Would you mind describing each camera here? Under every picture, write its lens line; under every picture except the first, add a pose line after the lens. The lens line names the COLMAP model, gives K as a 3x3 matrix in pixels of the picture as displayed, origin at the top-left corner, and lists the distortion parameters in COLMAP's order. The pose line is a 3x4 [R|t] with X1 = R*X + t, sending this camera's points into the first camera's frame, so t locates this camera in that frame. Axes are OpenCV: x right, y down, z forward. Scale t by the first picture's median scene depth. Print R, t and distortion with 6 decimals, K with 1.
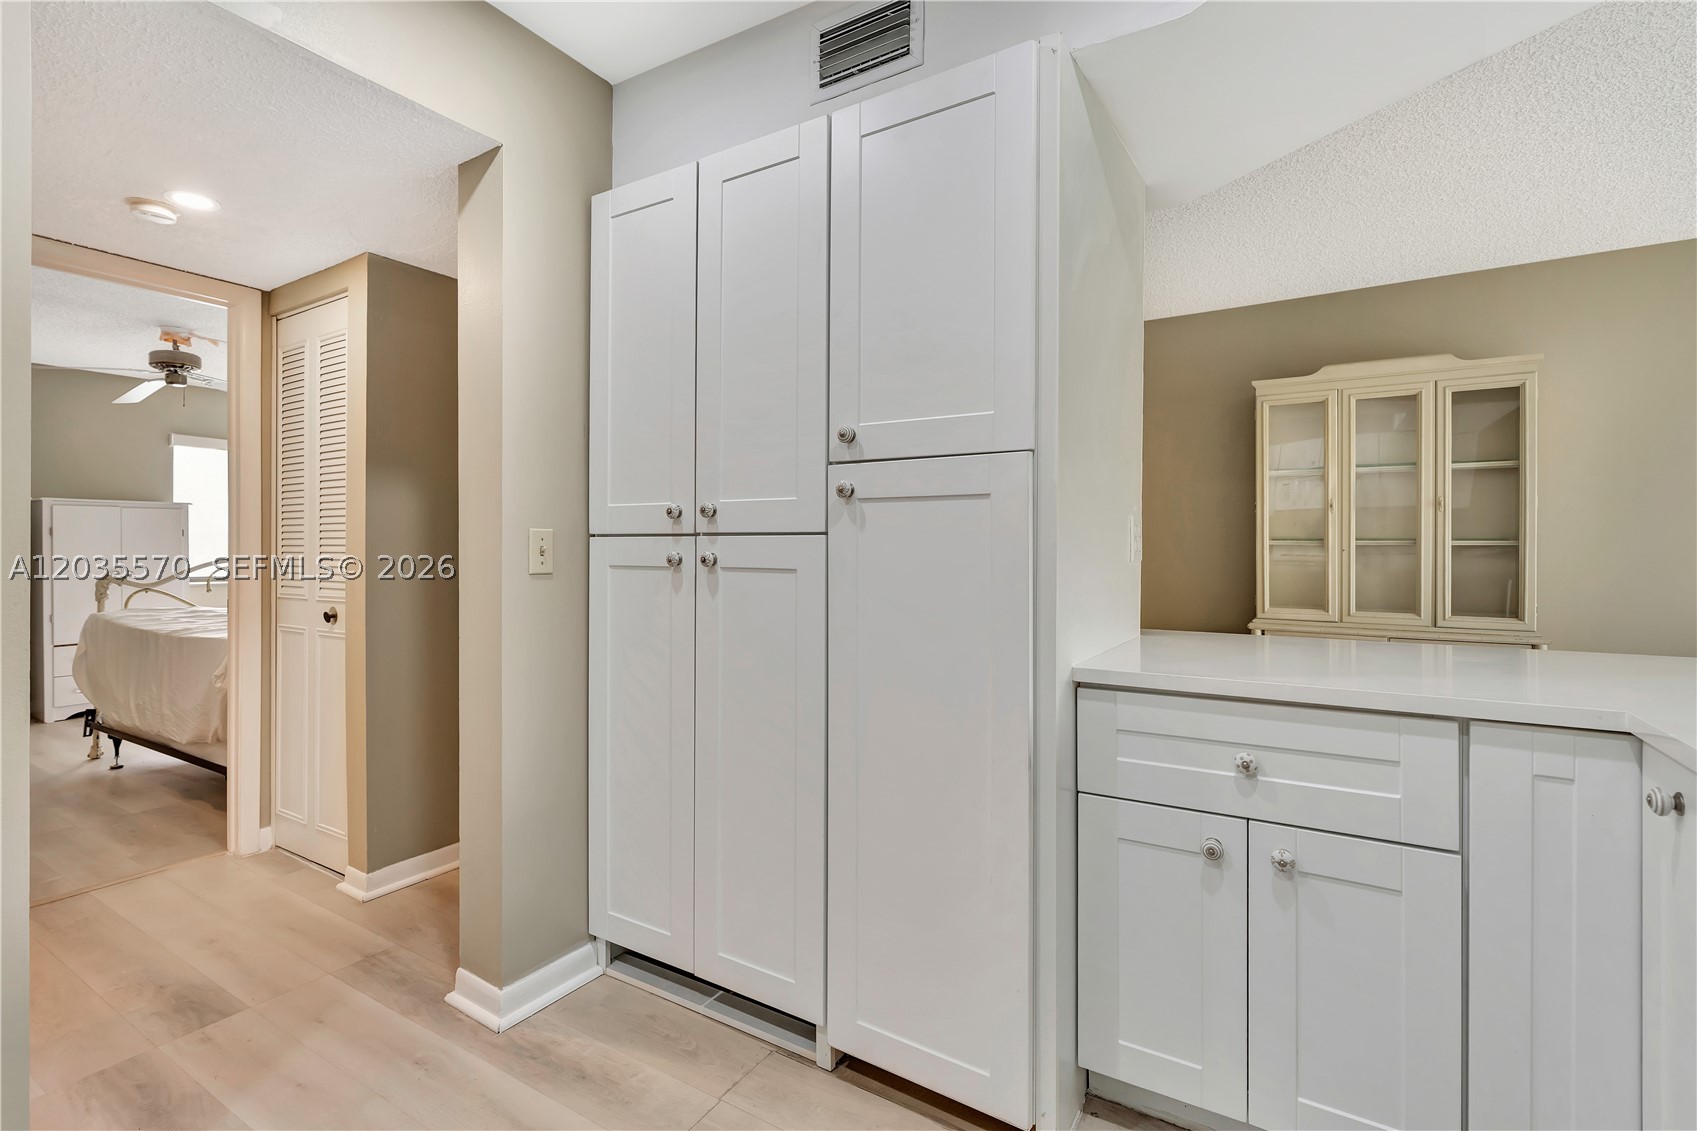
lens RADIAL K [[775.2, 0, 847.7], [0, 775.2, 547.4], [0, 0, 1]] dist [-0.004396, 0.000432]
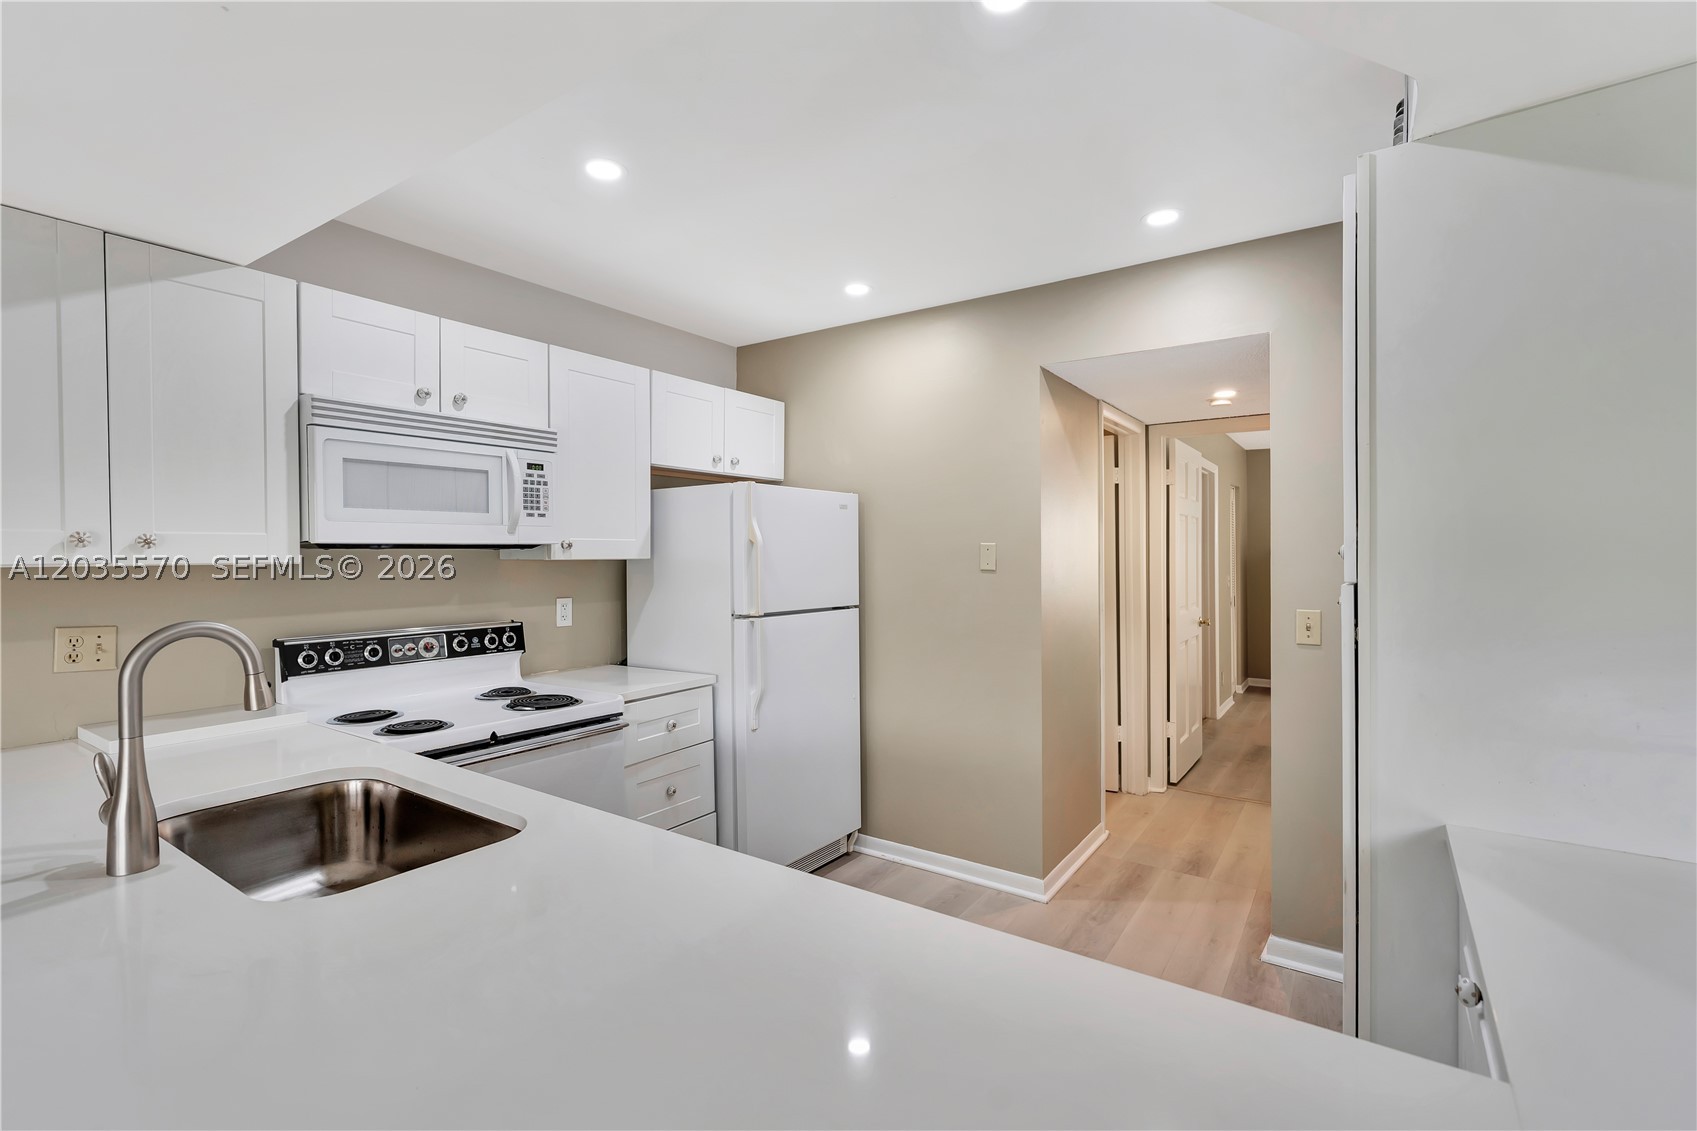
lens RADIAL K [[767.2, 0, 844.8], [0, 767.2, 562.3], [0, 0, 1]] dist [-0.002088, -0.000456]
pose [[-0.048767, 0.009969, -0.998760, 0.523685], [0.006335, 0.999933, 0.009672, -0.067400], [0.998790, -0.005855, -0.048827, 0.159502]]
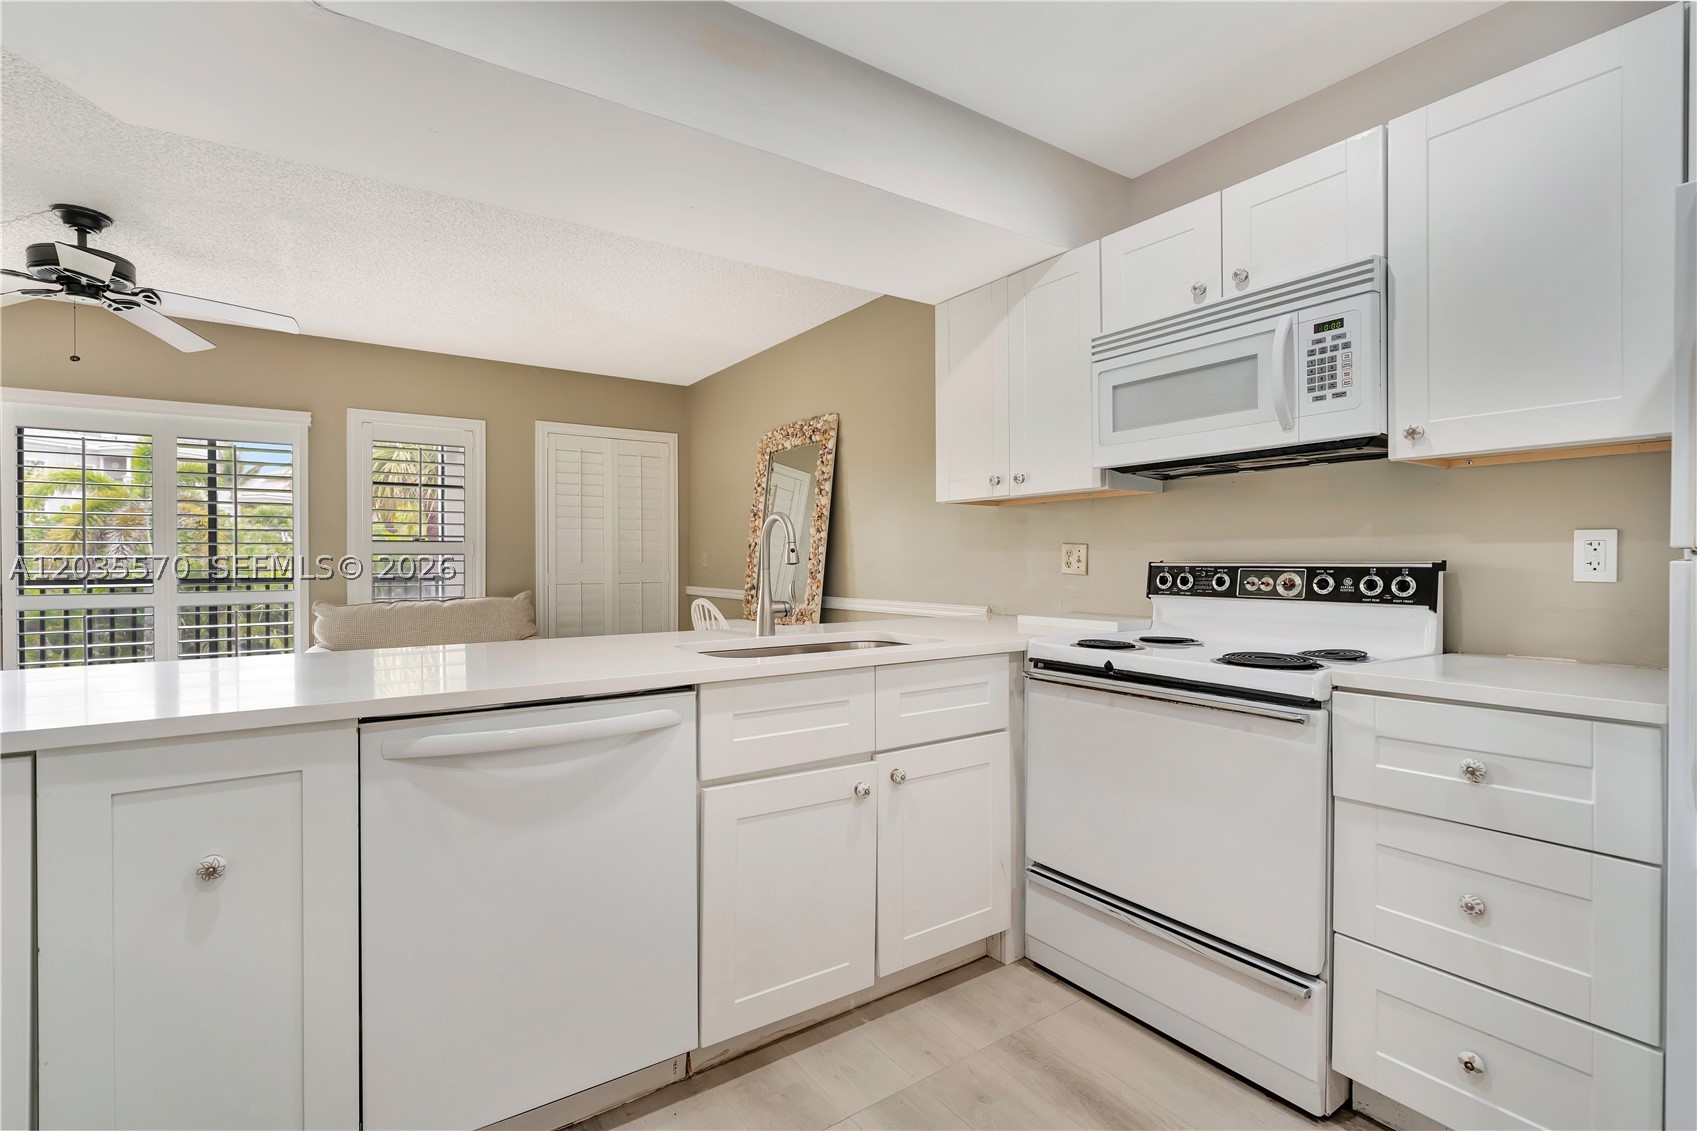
lens RADIAL K [[775.2, 0, 847.7], [0, 775.2, 547.4], [0, 0, 1]] dist [-0.004396, 0.000432]
pose [[-0.915297, 0.007373, 0.402713, -0.119273], [-0.000588, 0.999807, -0.019642, 0.001939], [-0.402780, -0.018215, -0.915116, 0.417922]]
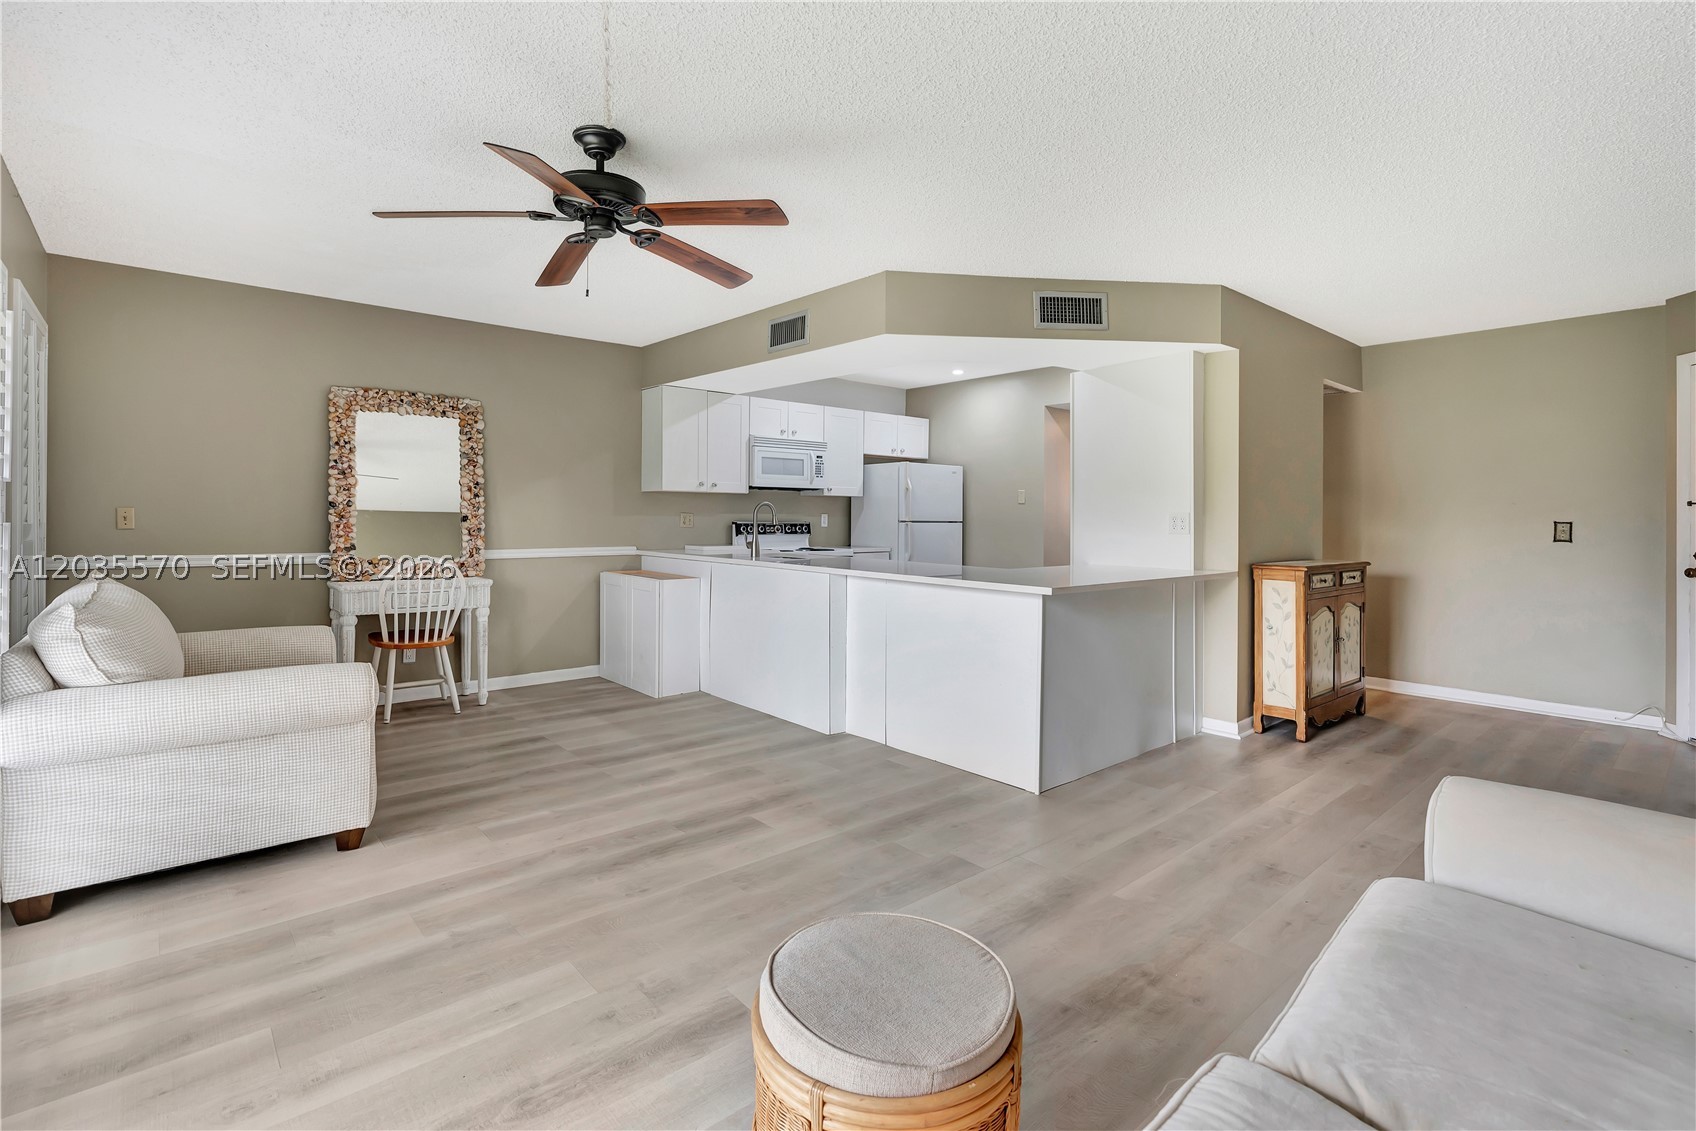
lens RADIAL K [[792.5, 0, 834.3], [0, 792.5, 526.9], [0, 0, 1]] dist [-0.003378, 0.000078]
pose [[-0.301661, 0.010565, -0.953357, 1.597697], [-0.007531, 0.999881, 0.013463, -0.013828], [0.953386, 0.011242, -0.301545, 0.433215]]
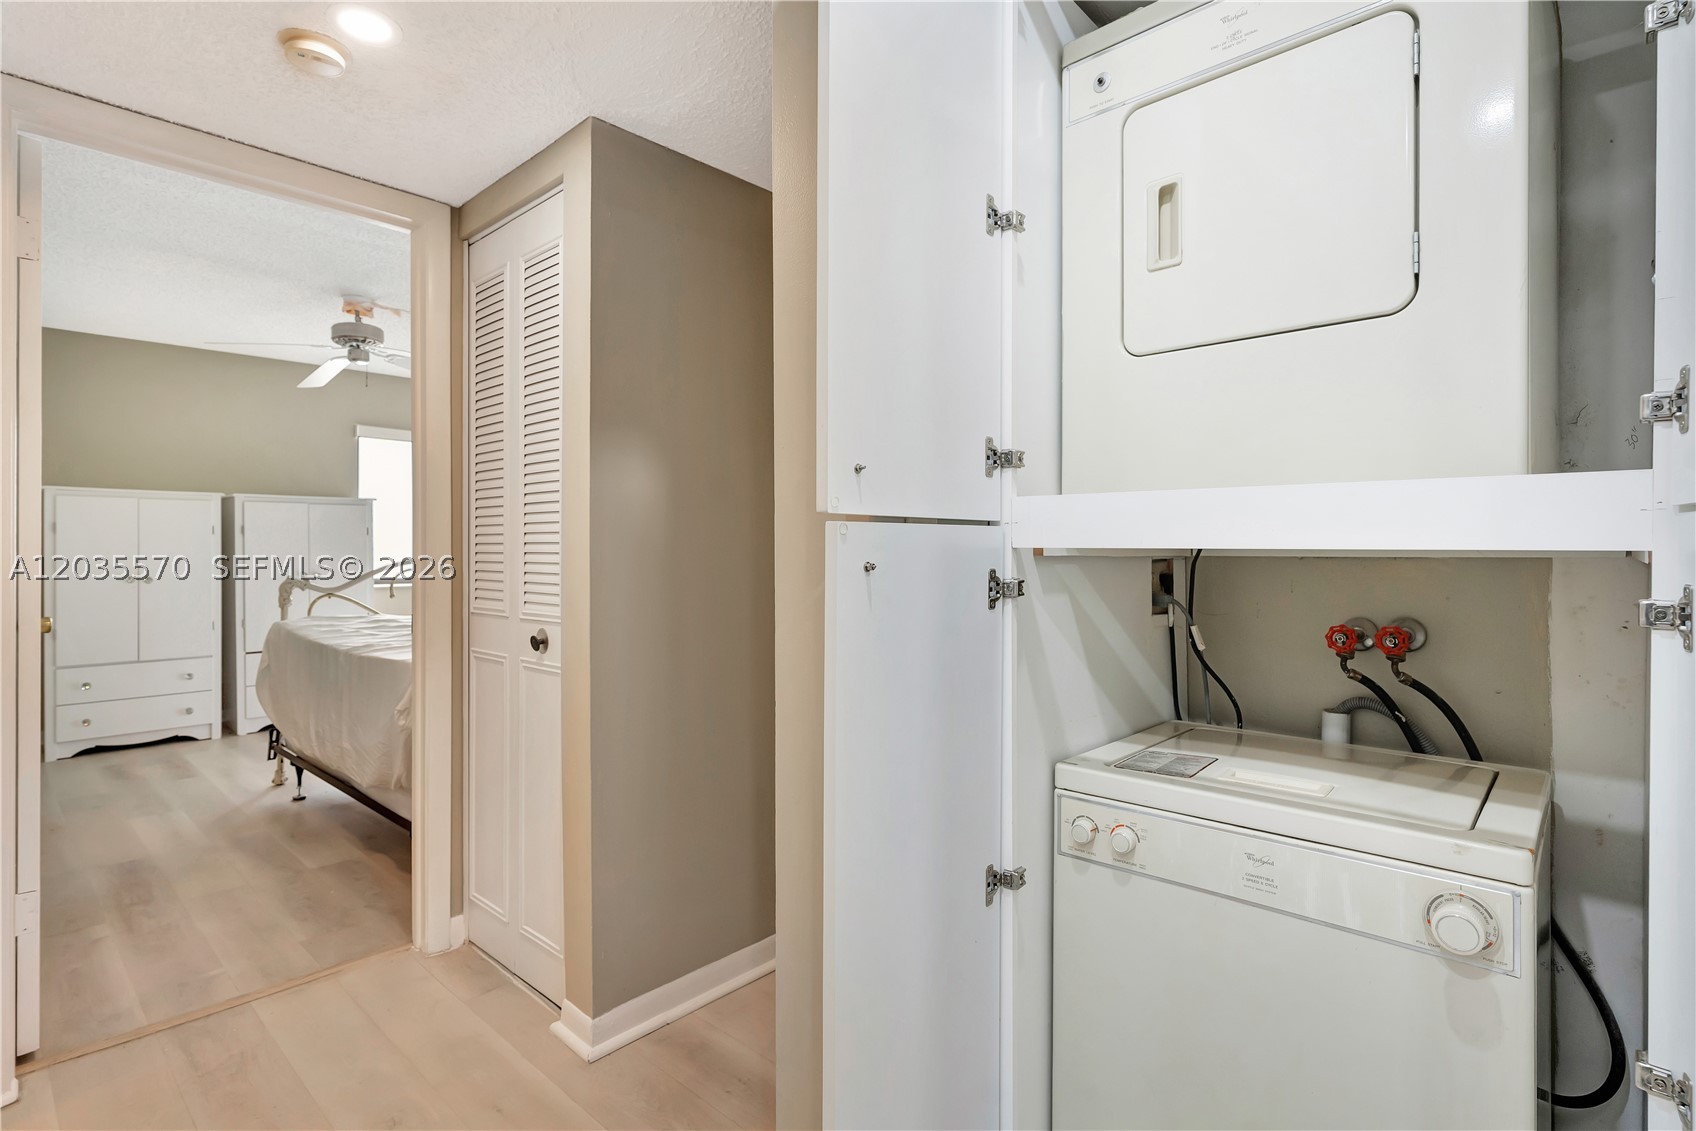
lens RADIAL K [[823.6, 0, 848.1], [0, 823.6, 549.7], [0, 0, 1]] dist [-0.001913, -0.000680]
pose [[0.982516, -0.000373, -0.186177, -0.190306], [0.000960, 0.999995, 0.003062, 0.001137], [0.186175, -0.003187, 0.982511, 0.235602]]
